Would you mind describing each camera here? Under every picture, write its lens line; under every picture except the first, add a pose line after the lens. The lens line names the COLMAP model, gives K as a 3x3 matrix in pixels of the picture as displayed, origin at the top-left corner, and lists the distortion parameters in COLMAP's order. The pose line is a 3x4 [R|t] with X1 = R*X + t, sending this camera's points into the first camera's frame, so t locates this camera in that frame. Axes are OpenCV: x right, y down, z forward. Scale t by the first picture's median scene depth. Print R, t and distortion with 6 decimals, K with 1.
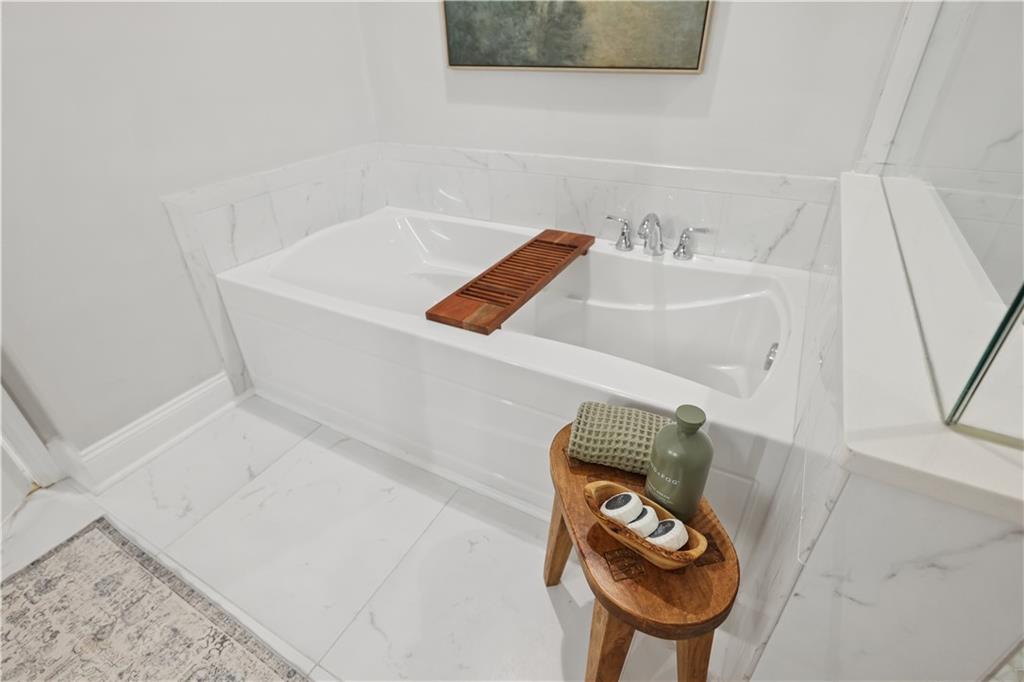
lens RADIAL K [[499.5, 0, 510.9], [0, 499.5, 327.9], [0, 0, 1]] dist [-0.014127, 0.004841]
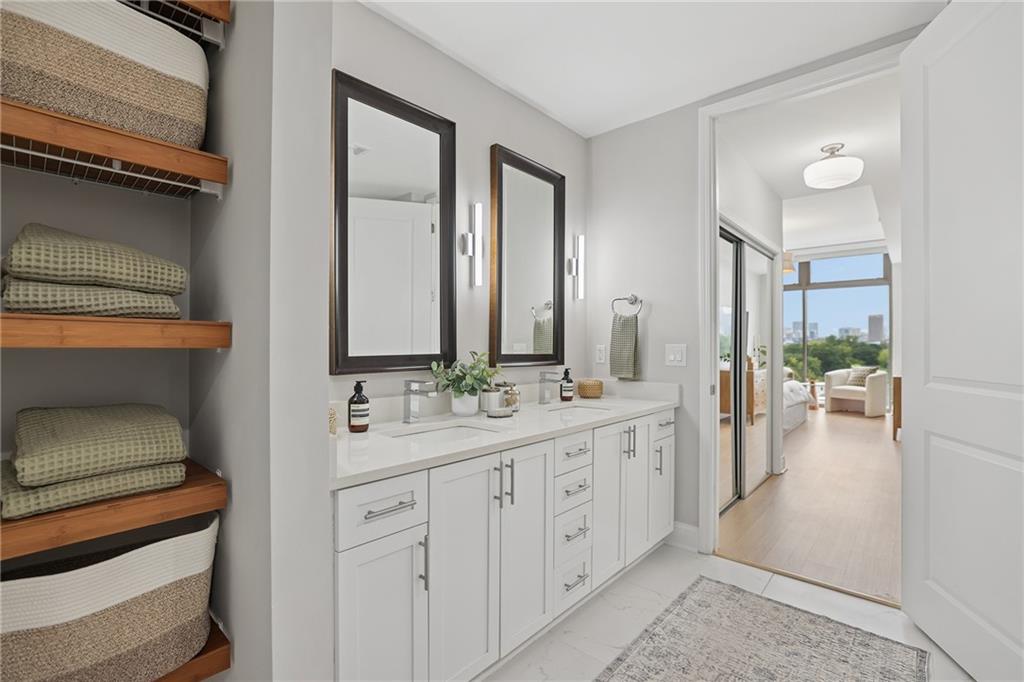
lens RADIAL K [[461.4, 0, 511.0], [0, 461.4, 340.5], [0, 0, 1]] dist [-0.030163, 0.009529]
pose [[-0.213736, 0.022741, -0.976627, 0.486973], [-0.495825, 0.858861, 0.128511, 0.058120], [0.841709, 0.511703, -0.172294, -0.124428]]
